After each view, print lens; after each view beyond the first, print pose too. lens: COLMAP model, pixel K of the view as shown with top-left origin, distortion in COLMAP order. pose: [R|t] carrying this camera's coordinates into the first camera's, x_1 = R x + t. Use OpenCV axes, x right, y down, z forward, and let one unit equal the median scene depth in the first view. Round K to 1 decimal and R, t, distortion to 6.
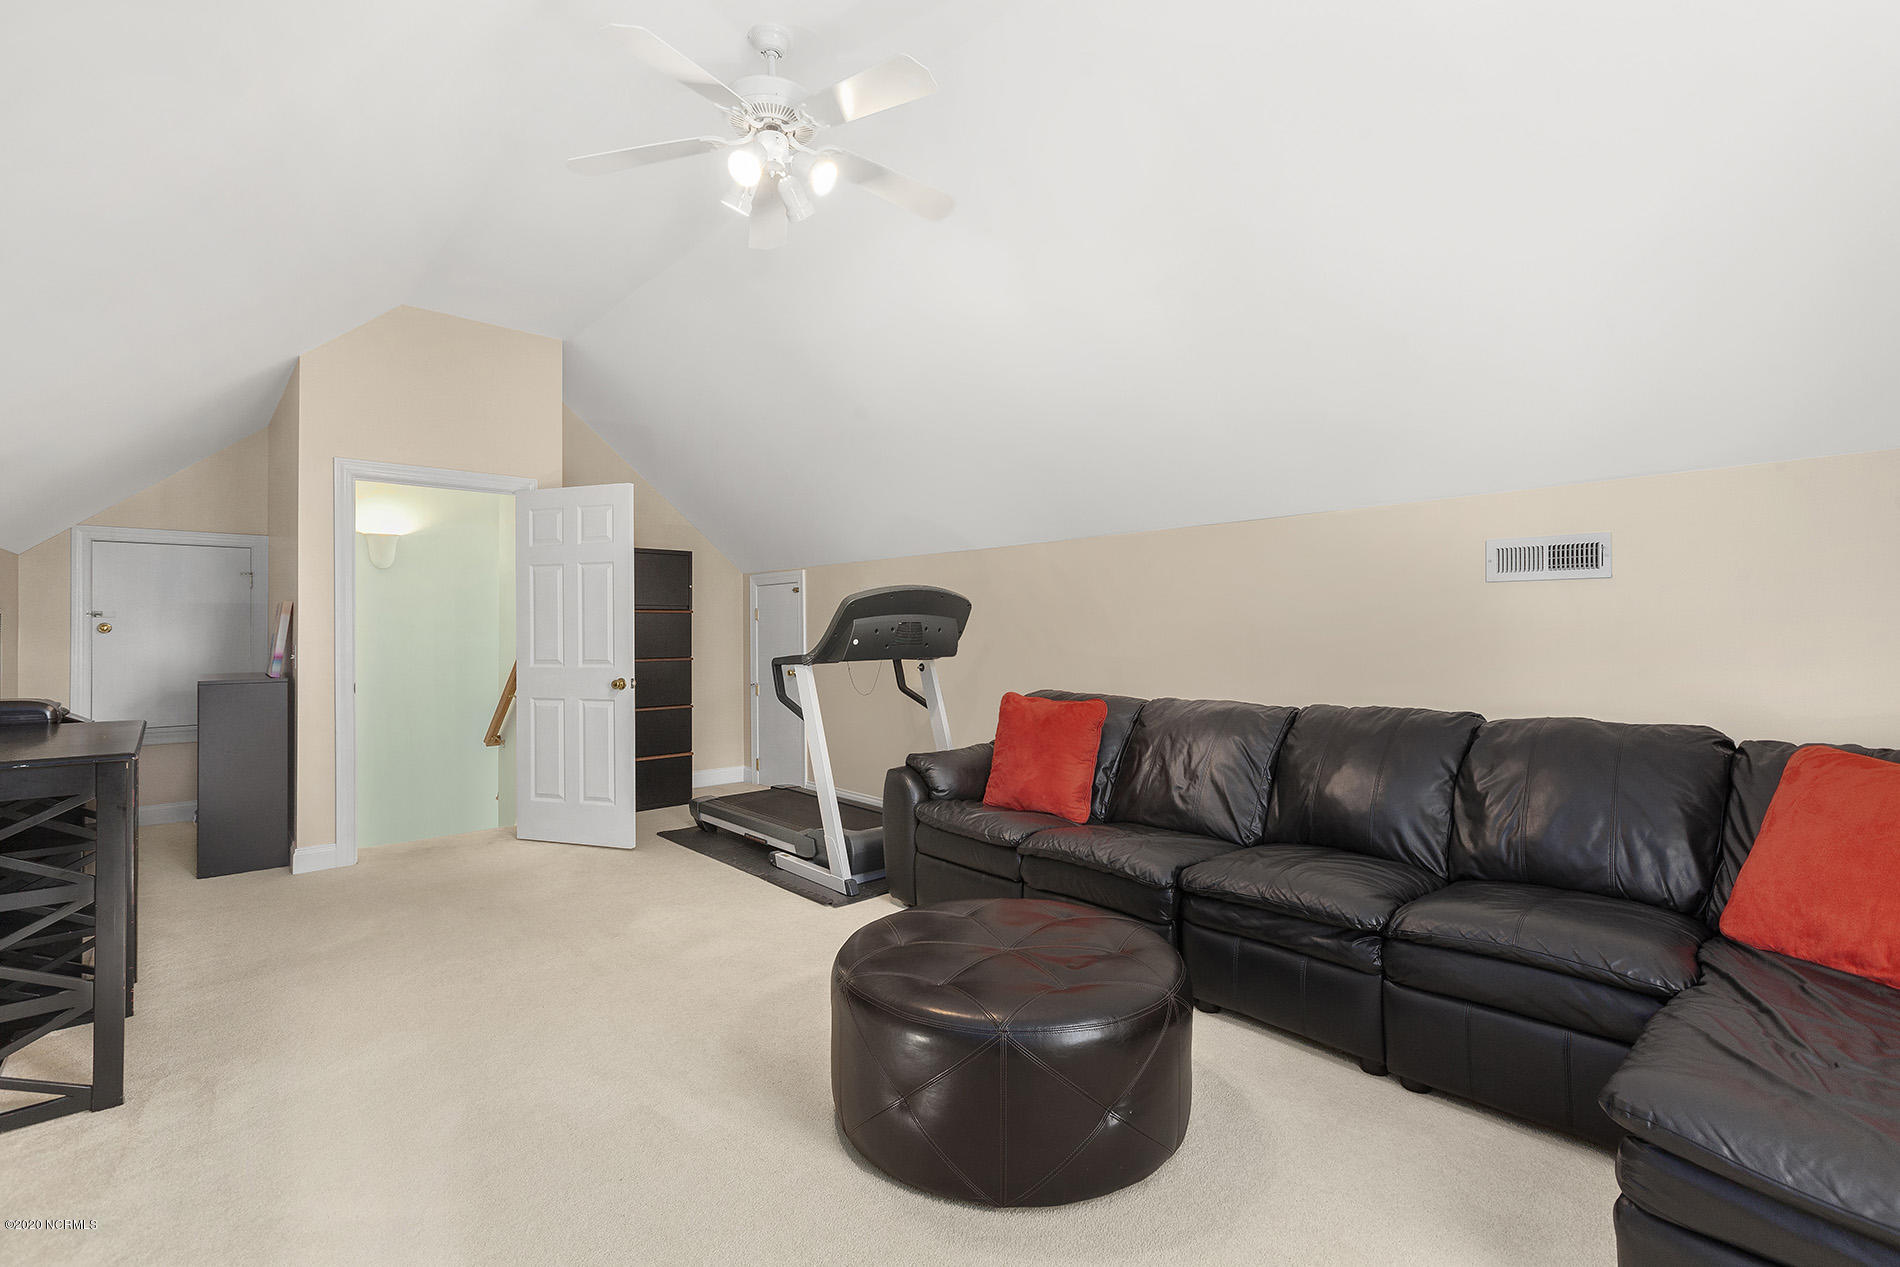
lens RADIAL K [[856.2, 0, 959.3], [0, 856.2, 622.2], [0, 0, 1]] dist [0.000197, -0.000131]
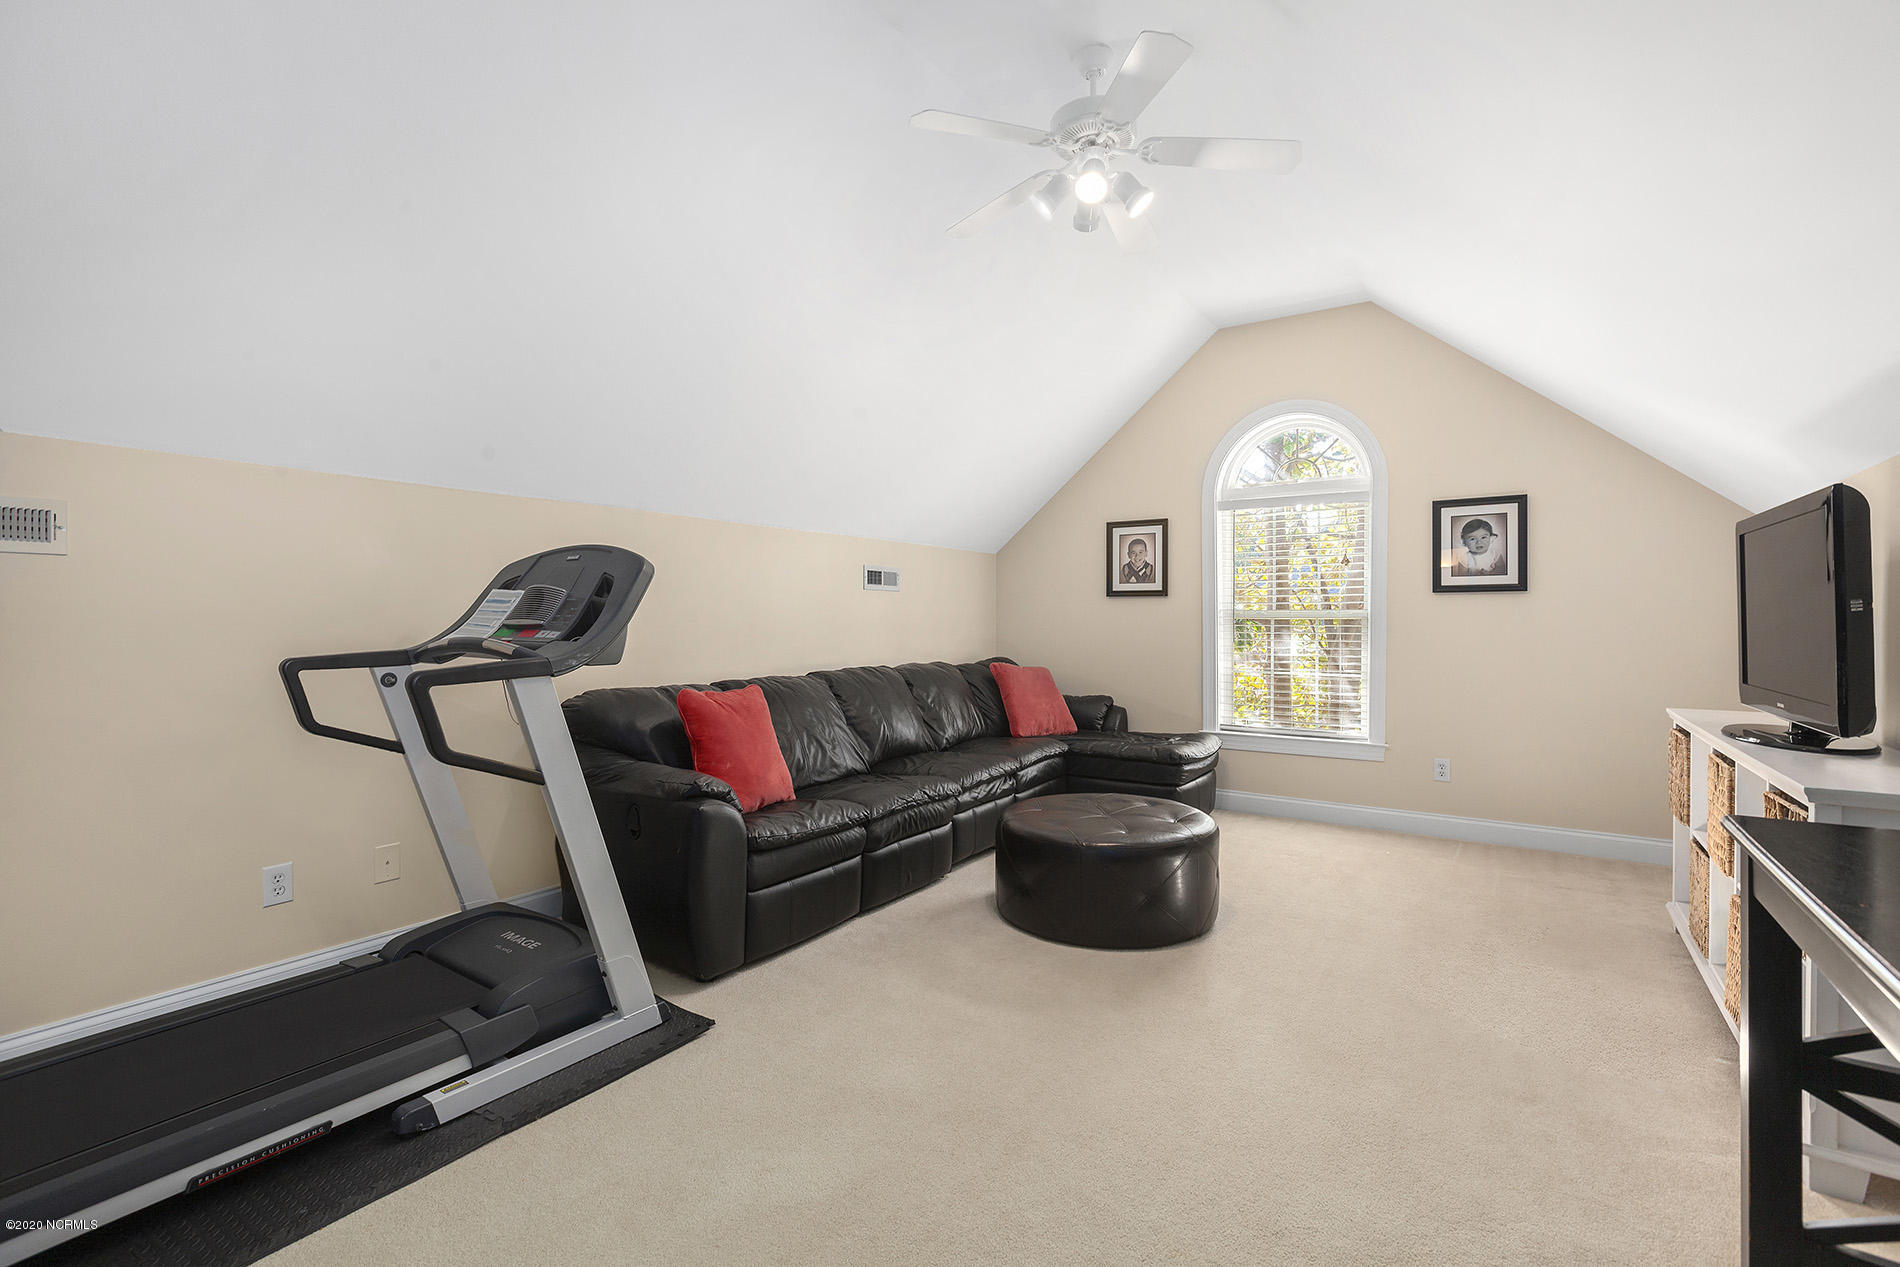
lens RADIAL K [[856.2, 0, 959.3], [0, 856.2, 622.2], [0, 0, 1]] dist [0.000197, -0.000131]
pose [[-0.271130, 0.012453, 0.962462, -0.707751], [-0.019067, 0.999651, -0.018306, 0.030913], [-0.962354, -0.023315, -0.270798, 0.868829]]
